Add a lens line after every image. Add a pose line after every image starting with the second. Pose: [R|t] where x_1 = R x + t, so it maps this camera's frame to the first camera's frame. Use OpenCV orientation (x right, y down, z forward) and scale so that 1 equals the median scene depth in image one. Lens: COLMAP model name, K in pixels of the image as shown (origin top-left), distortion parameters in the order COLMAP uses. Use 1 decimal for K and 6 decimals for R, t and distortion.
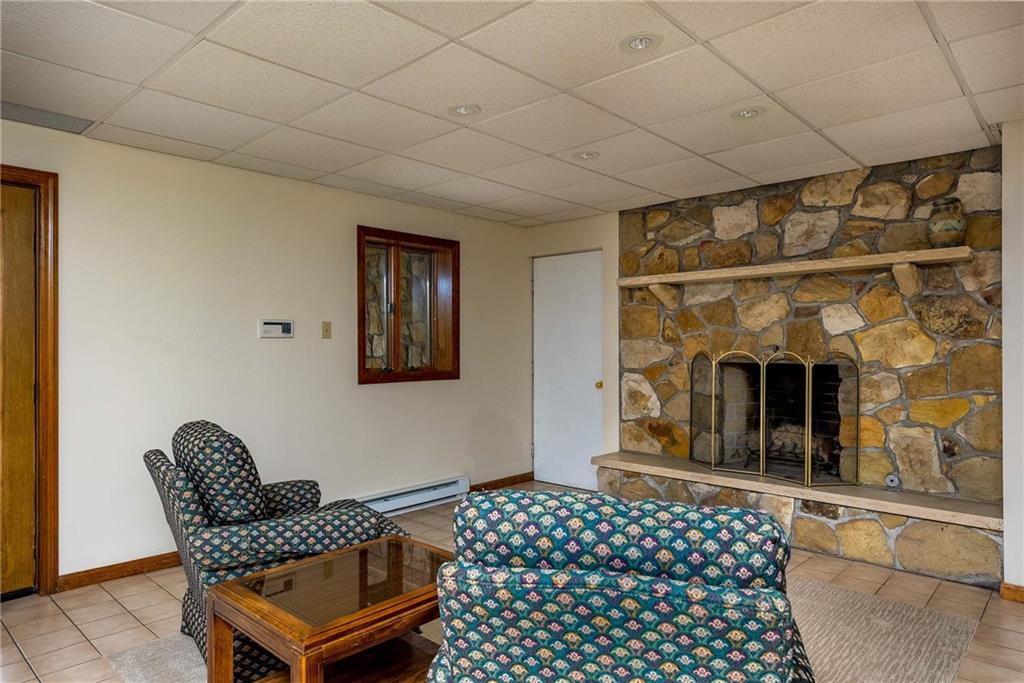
lens RADIAL K [[633.9, 0, 512.4], [0, 633.9, 346.2], [0, 0, 1]] dist [-0.003707, -0.004201]
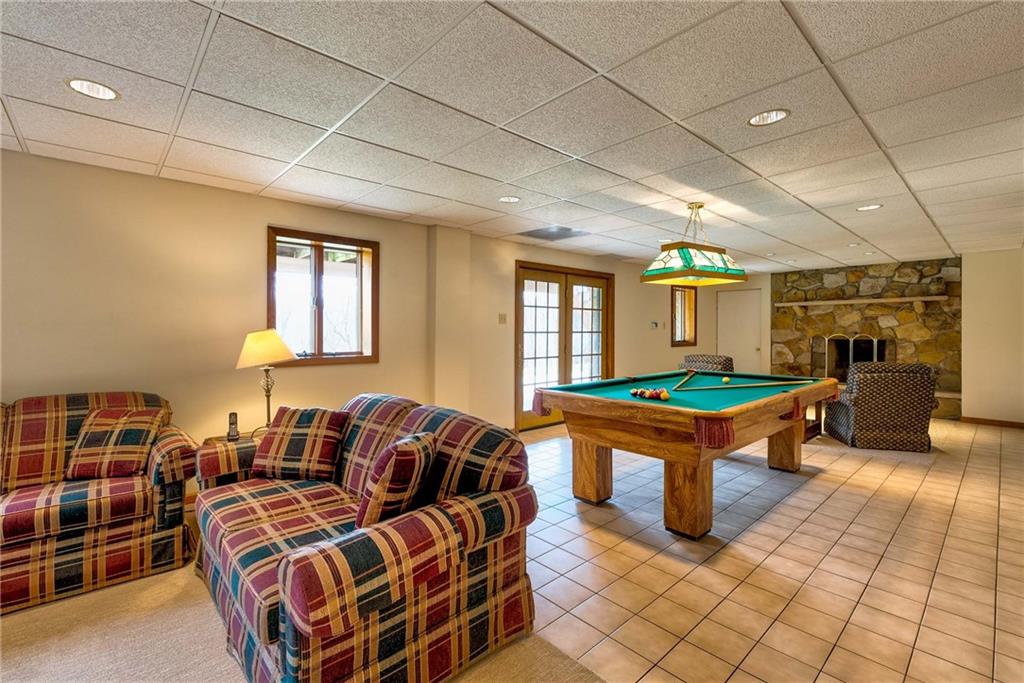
lens RADIAL K [[448.0, 0, 510.7], [0, 448.0, 332.7], [0, 0, 1]] dist [0.001774, 0.000275]
pose [[0.995932, 0.001625, -0.090090, -0.783677], [-0.001271, 0.999991, 0.003985, -0.003990], [0.090096, -0.003855, 0.995926, -0.878582]]
